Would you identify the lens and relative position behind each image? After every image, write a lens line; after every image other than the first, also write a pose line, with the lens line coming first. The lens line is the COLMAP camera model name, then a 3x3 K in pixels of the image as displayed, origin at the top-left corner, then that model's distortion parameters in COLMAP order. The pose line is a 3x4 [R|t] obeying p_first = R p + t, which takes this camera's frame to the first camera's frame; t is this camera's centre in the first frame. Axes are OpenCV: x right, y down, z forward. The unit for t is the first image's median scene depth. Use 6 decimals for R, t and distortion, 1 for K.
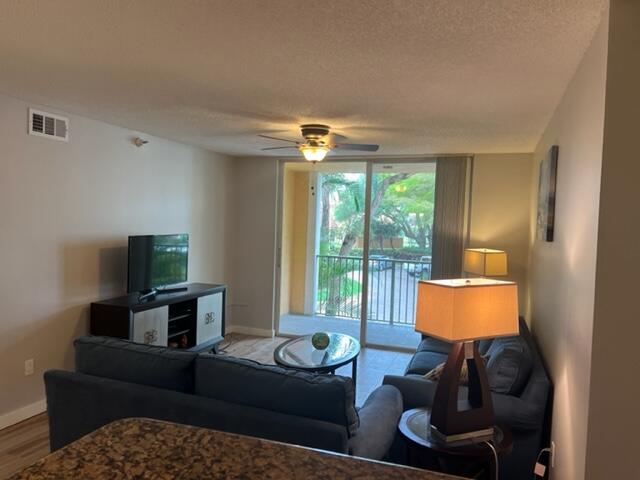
lens RADIAL K [[480.4, 0, 322.7], [0, 480.4, 241.3], [0, 0, 1]] dist [0.035749, -0.039326]
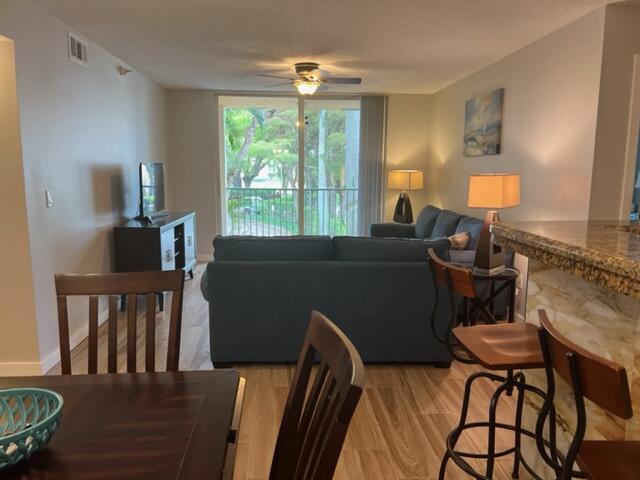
lens RADIAL K [[480.4, 0, 315.7], [0, 480.4, 238.6], [0, 0, 1]] dist [0.035749, -0.039326]
pose [[0.923214, -0.080985, 0.375657, -0.472407], [0.038555, 0.992129, 0.119134, 0.044183], [-0.382348, -0.095502, 0.919070, -0.136738]]
